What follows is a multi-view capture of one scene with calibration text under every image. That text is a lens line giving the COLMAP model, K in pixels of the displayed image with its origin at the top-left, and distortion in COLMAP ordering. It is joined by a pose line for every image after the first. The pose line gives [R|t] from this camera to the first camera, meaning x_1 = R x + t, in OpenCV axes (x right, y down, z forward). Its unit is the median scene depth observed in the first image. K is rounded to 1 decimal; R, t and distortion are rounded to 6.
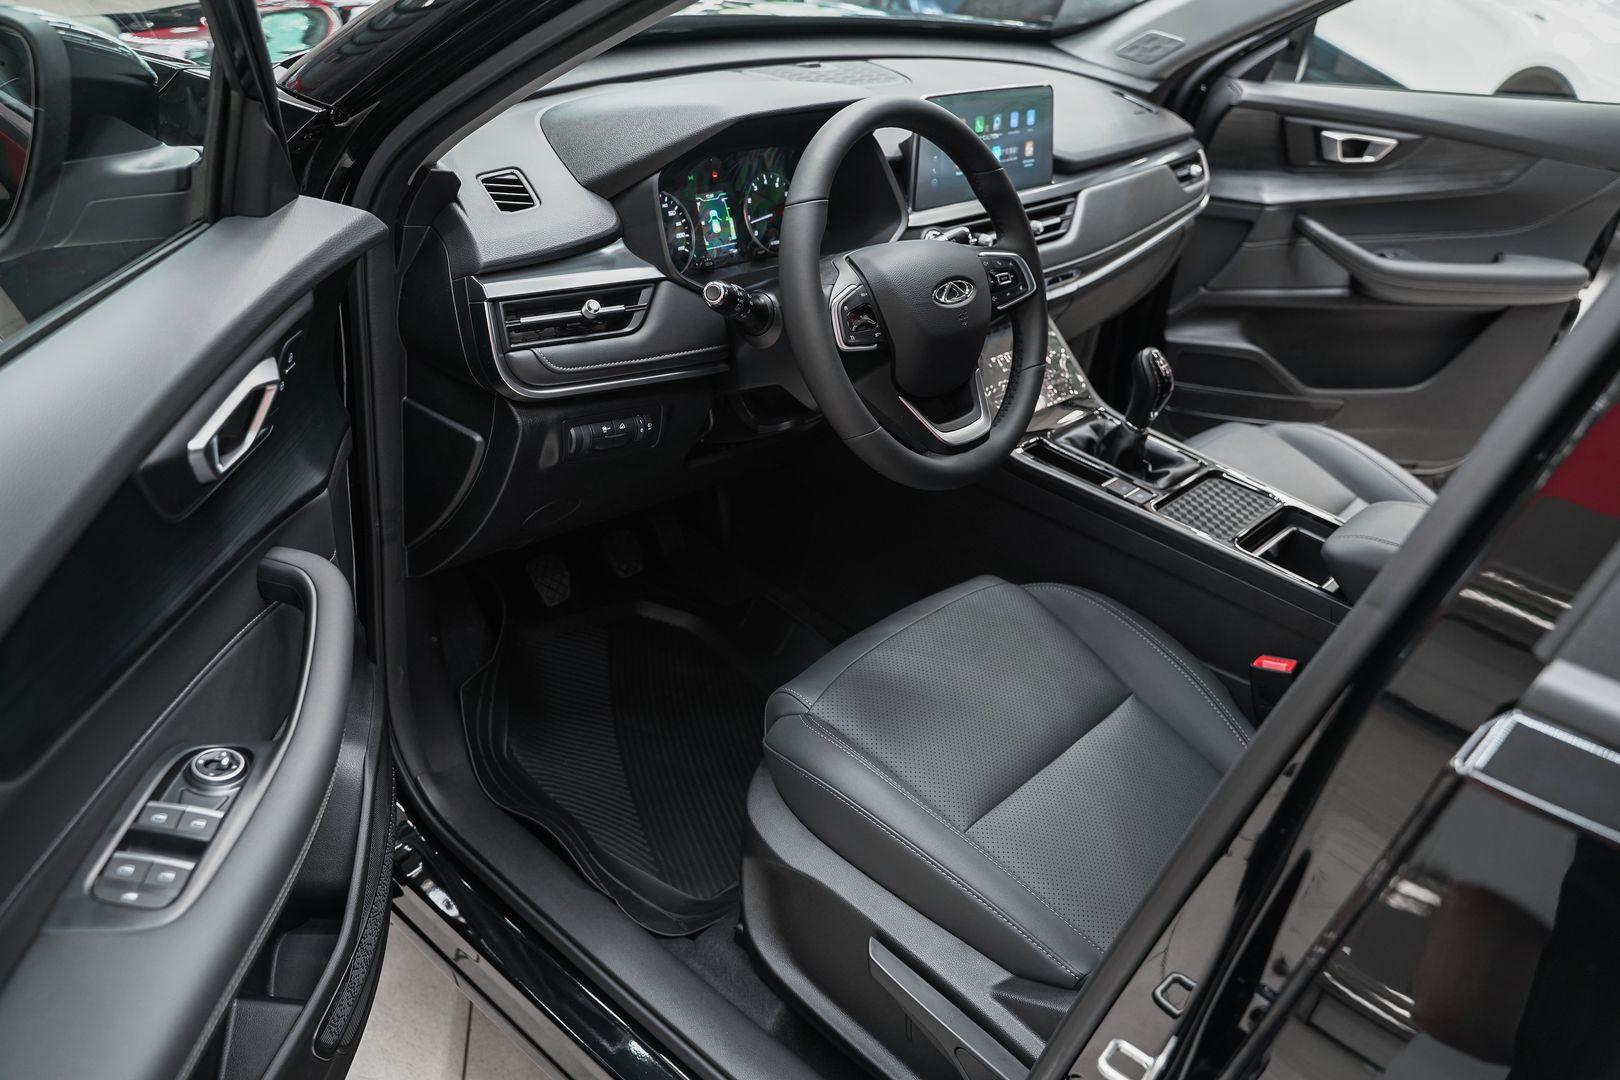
lens RADIAL K [[1310.2, 0, 806.8], [0, 1310.2, 487.2], [0, 0, 1]] dist [-0.119132, 0.103202]
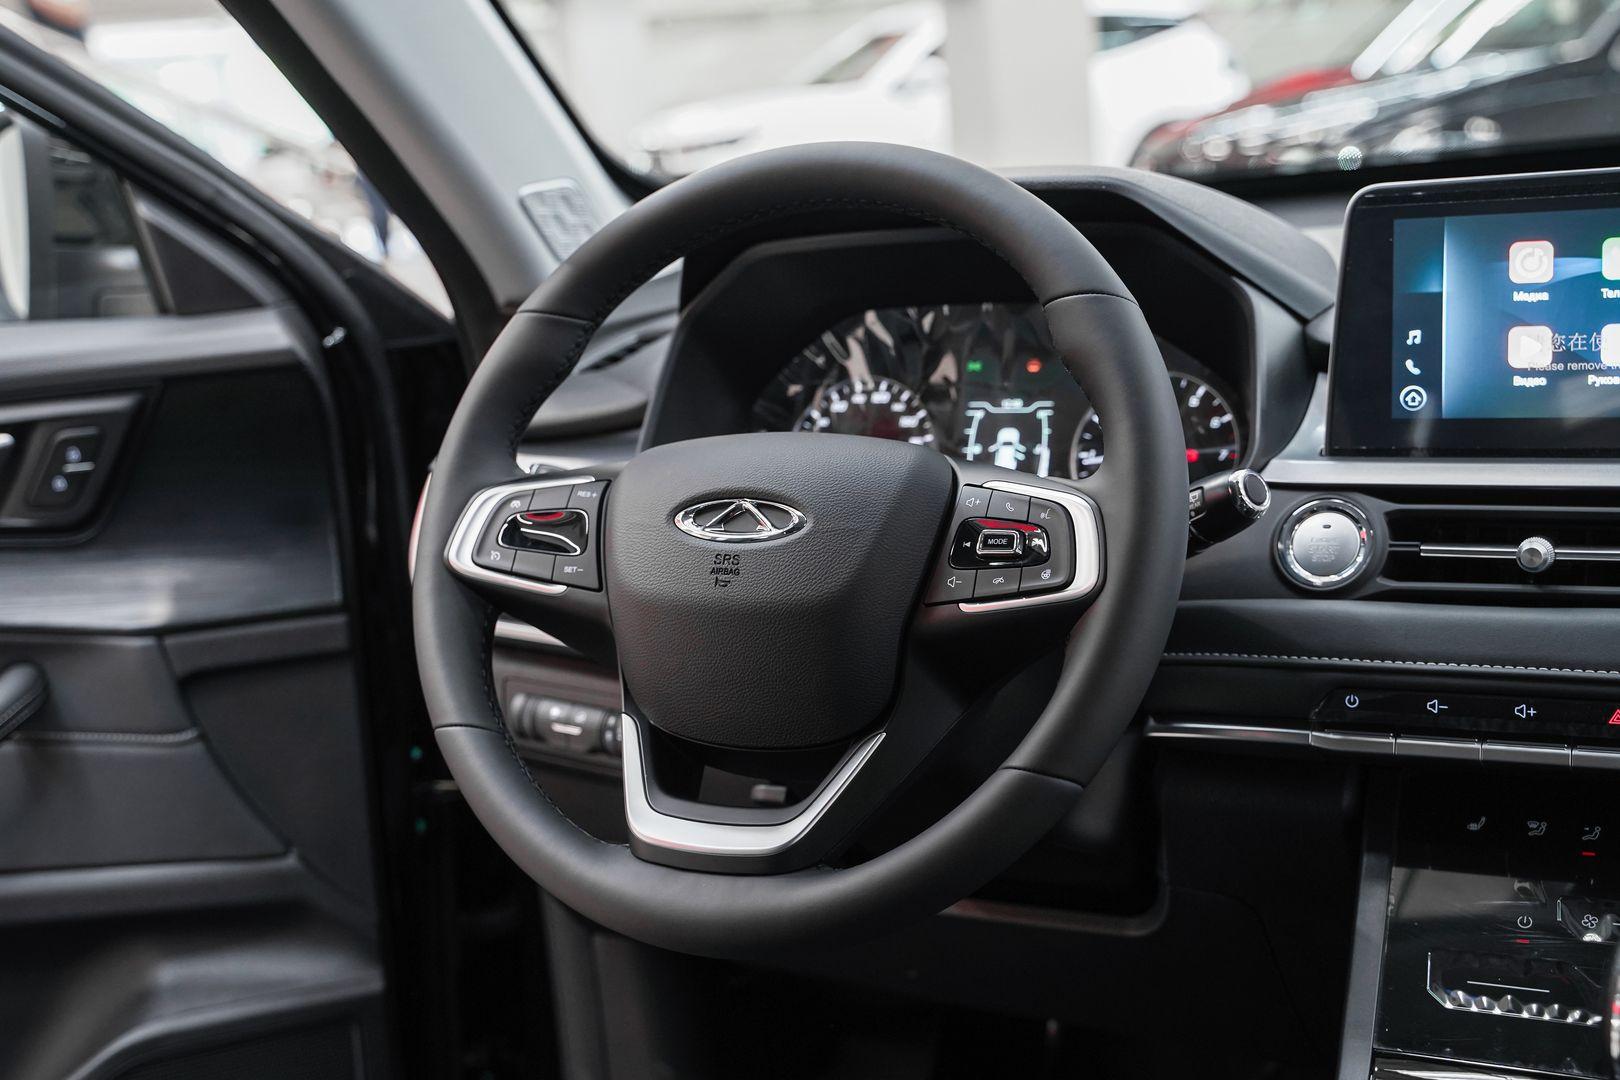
lens RADIAL K [[2070.3, 0, 772.4], [0, 2070.3, 508.2], [0, 0, 1]] dist [0.004526, 0.092240]
pose [[0.236825, 0.028585, -0.971132, 0.714189], [-0.356540, 0.932383, -0.059503, -0.098333], [0.903766, 0.360339, 0.231003, 0.726274]]
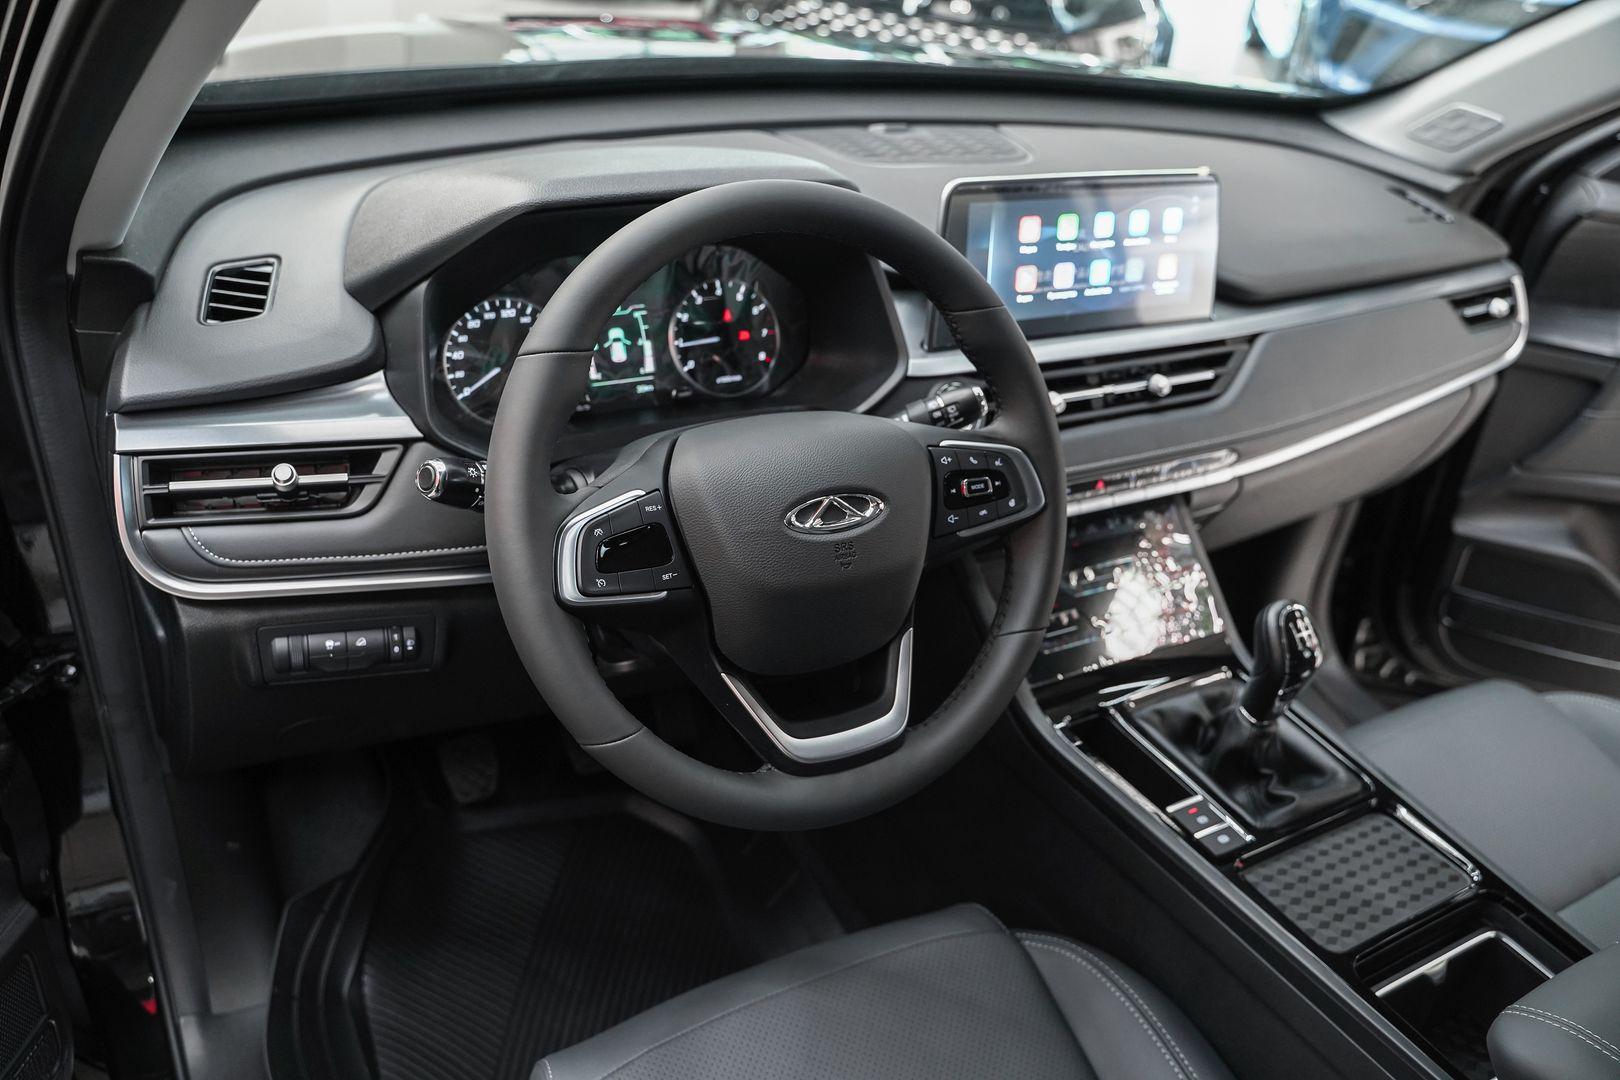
lens RADIAL K [[1285.9, 0, 799.9], [0, 1285.9, 534.8], [0, 0, 1]] dist [-0.116046, 0.093589]
pose [[0.947303, 0.132497, -0.291653, 0.233297], [-0.133764, 0.990889, 0.015687, -0.126586], [0.291074, 0.024152, 0.956396, 0.374836]]
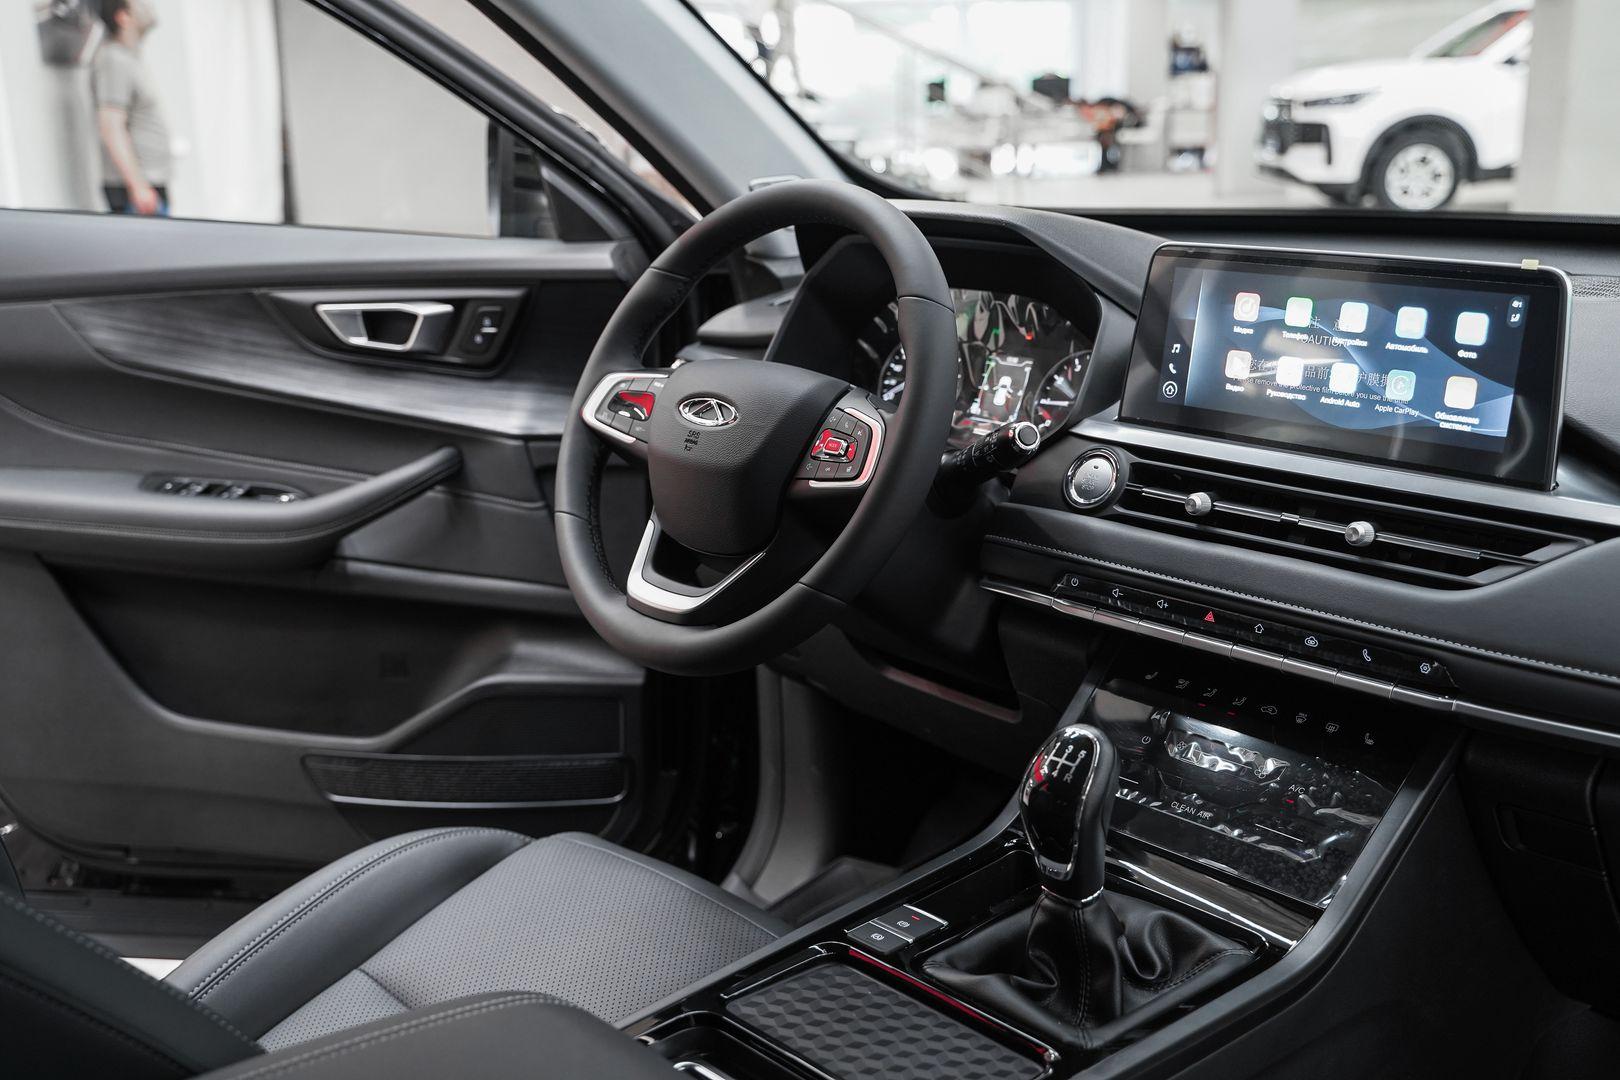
lens RADIAL K [[1676.0, 0, 799.0], [0, 1676.0, 524.4], [0, 0, 1]] dist [-0.030462, 0.028965]
pose [[-0.105303, 0.122488, -0.986868, 0.929757], [-0.466486, 0.870339, 0.157801, -0.234189], [0.878238, 0.476977, -0.034510, 0.960746]]
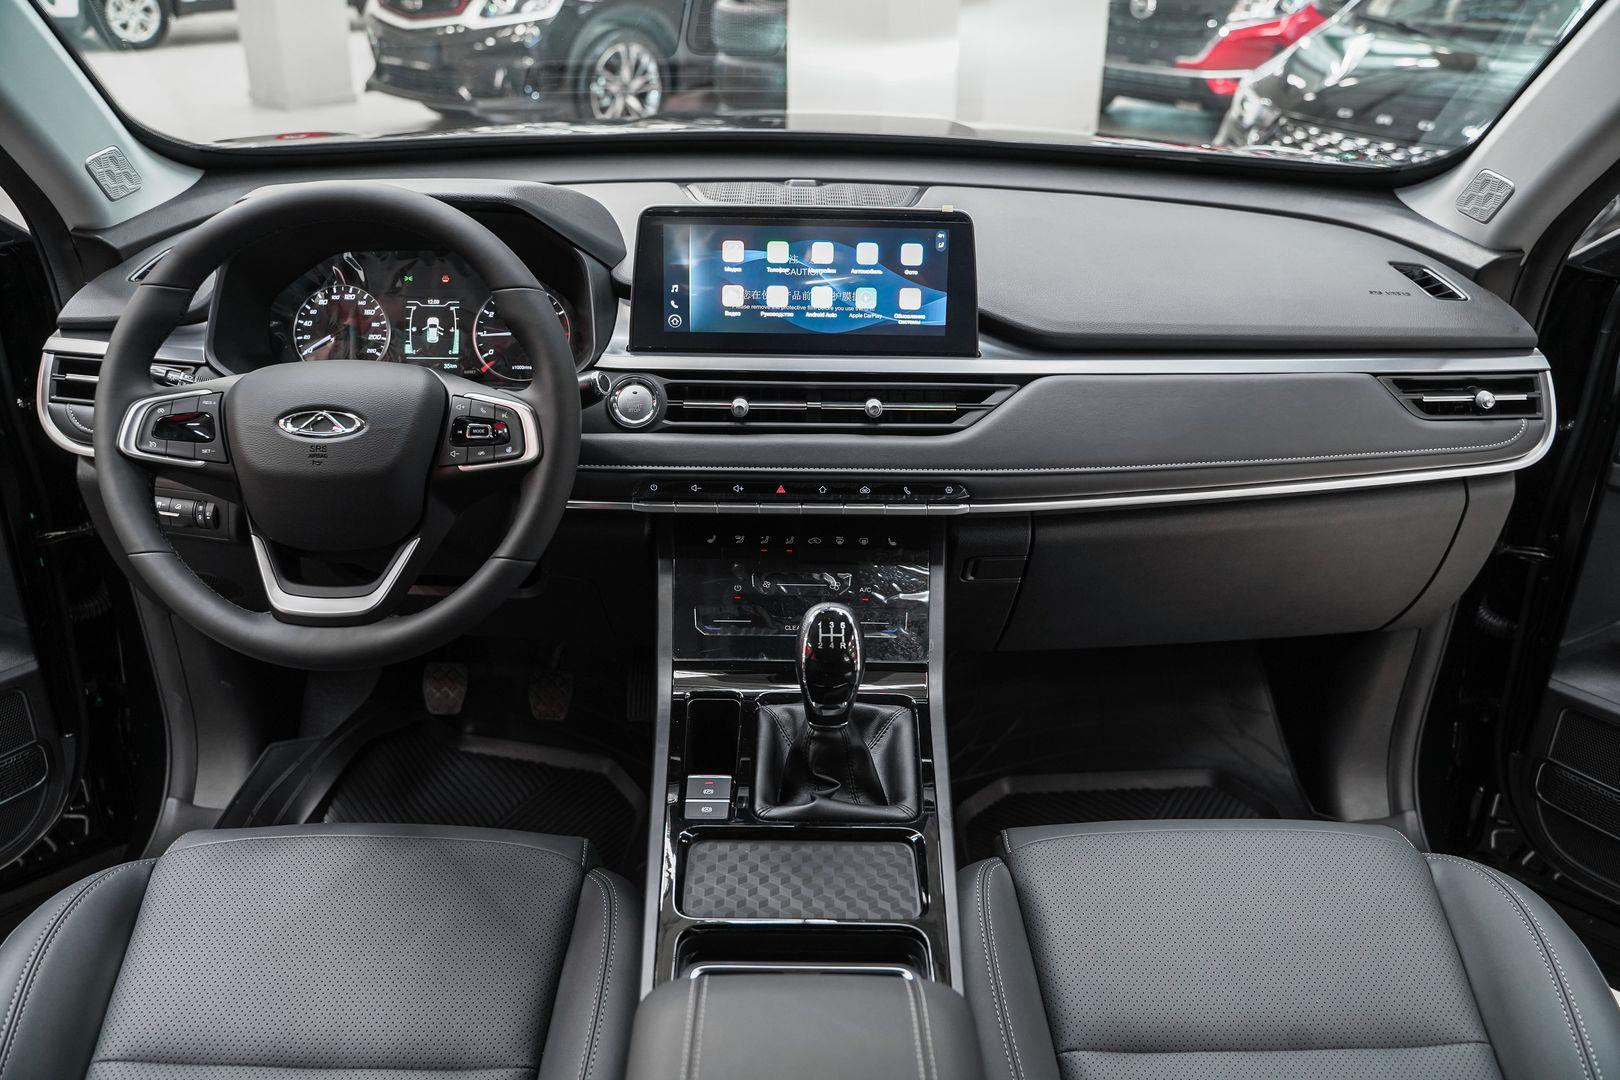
lens RADIAL K [[1285.9, 0, 799.9], [0, 1285.9, 534.8], [0, 0, 1]] dist [-0.116046, 0.093589]
pose [[0.668674, 0.216978, -0.711193, 0.746221], [-0.288983, 0.957119, 0.020302, -0.159036], [0.685102, 0.191948, 0.702703, 0.582545]]
